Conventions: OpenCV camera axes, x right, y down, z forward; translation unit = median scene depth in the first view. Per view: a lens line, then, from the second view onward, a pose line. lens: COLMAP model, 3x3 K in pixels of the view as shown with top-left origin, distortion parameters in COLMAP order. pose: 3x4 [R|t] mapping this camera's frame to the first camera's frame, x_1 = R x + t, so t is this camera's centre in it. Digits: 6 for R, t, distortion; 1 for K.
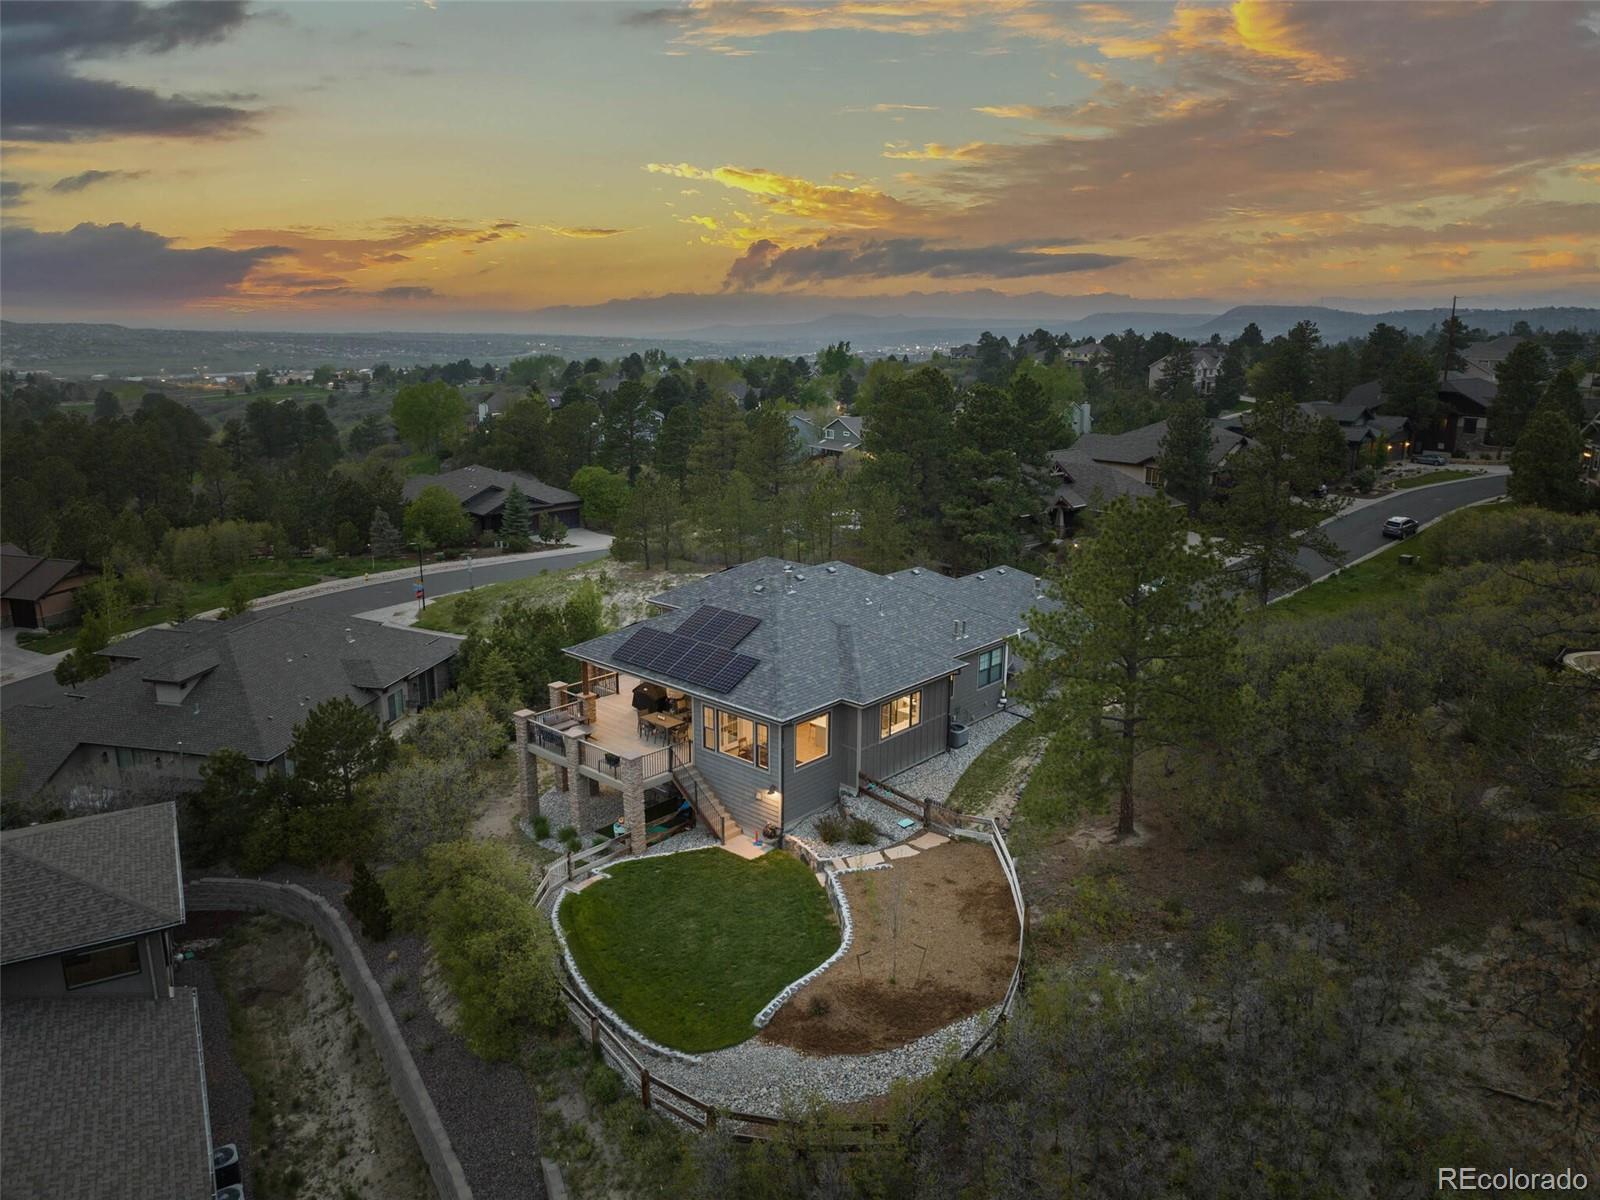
lens RADIAL K [[1139.6, 0, 800.0], [0, 1139.6, 600.0], [0, 0, 1]] dist [-0.023639, -0.002381]
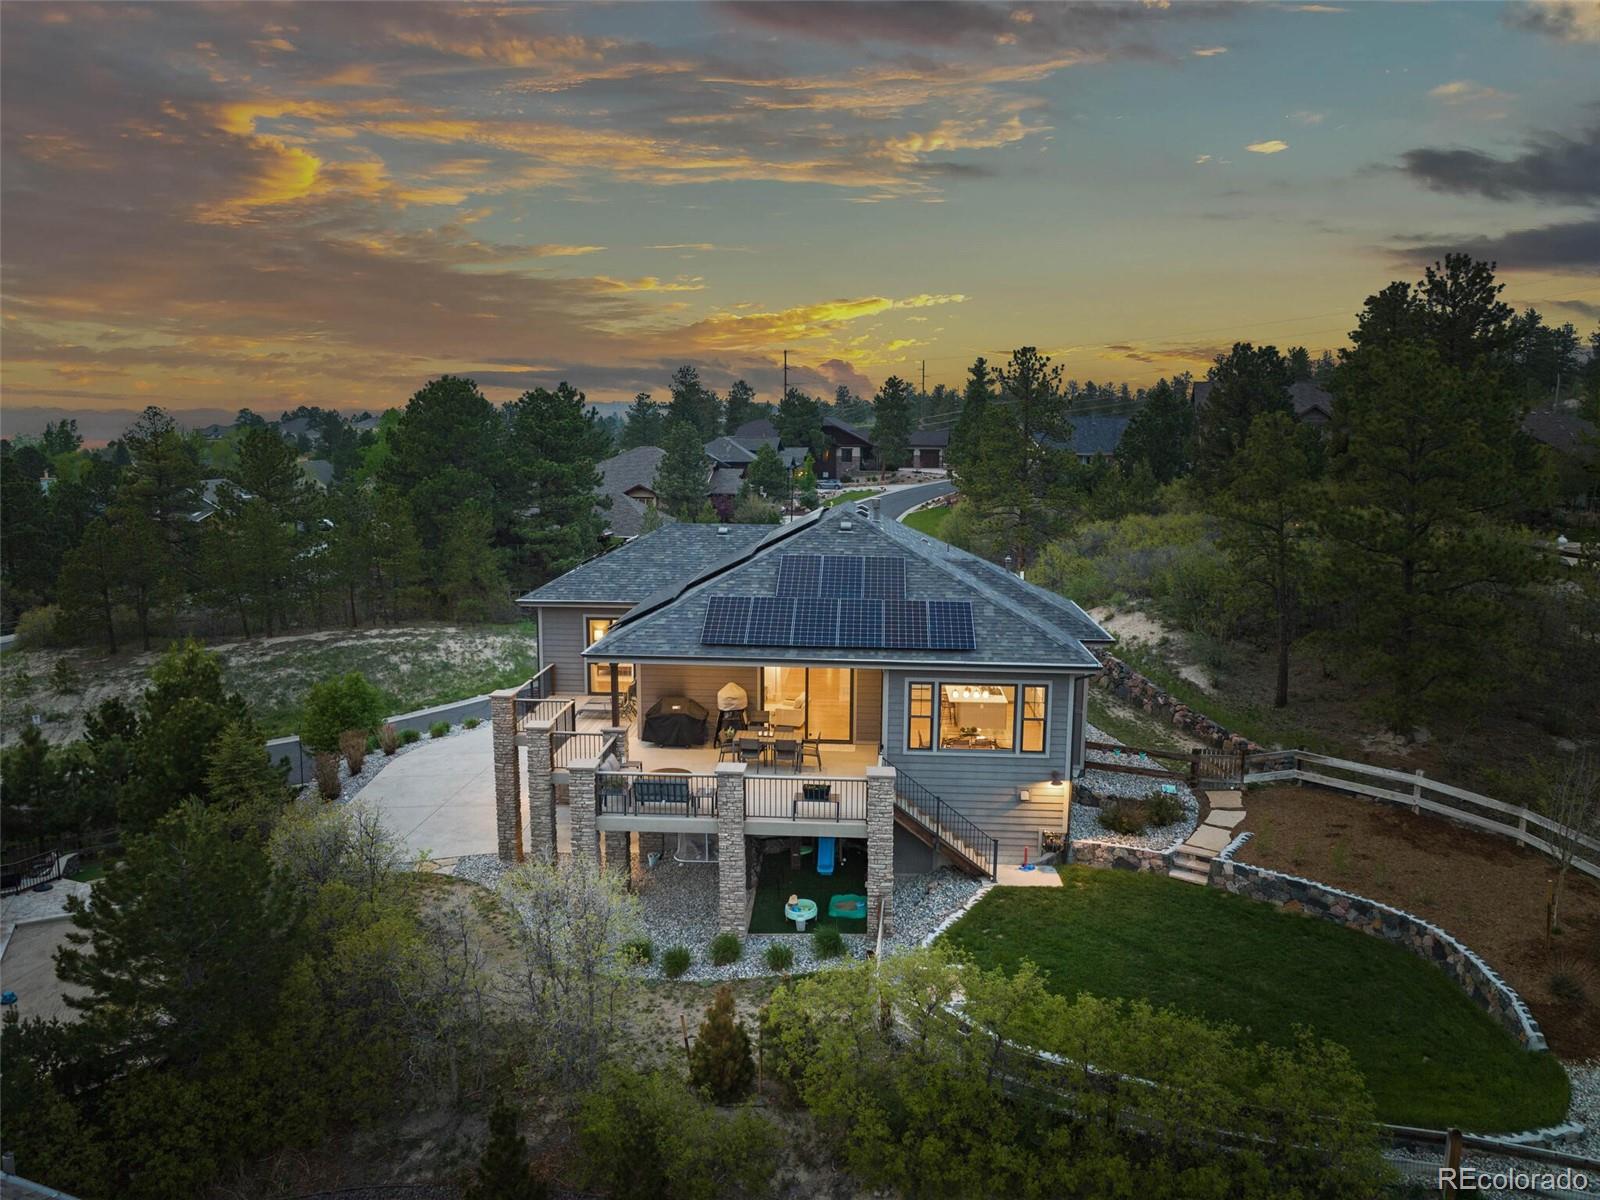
lens RADIAL K [[1139.6, 0, 800.0], [0, 1139.6, 600.0], [0, 0, 1]] dist [-0.023639, -0.002381]
pose [[0.785690, -0.099972, 0.610489, -0.316747], [0.149745, 0.988242, -0.030887, 0.034246], [-0.600223, 0.115685, 0.791423, 0.312942]]
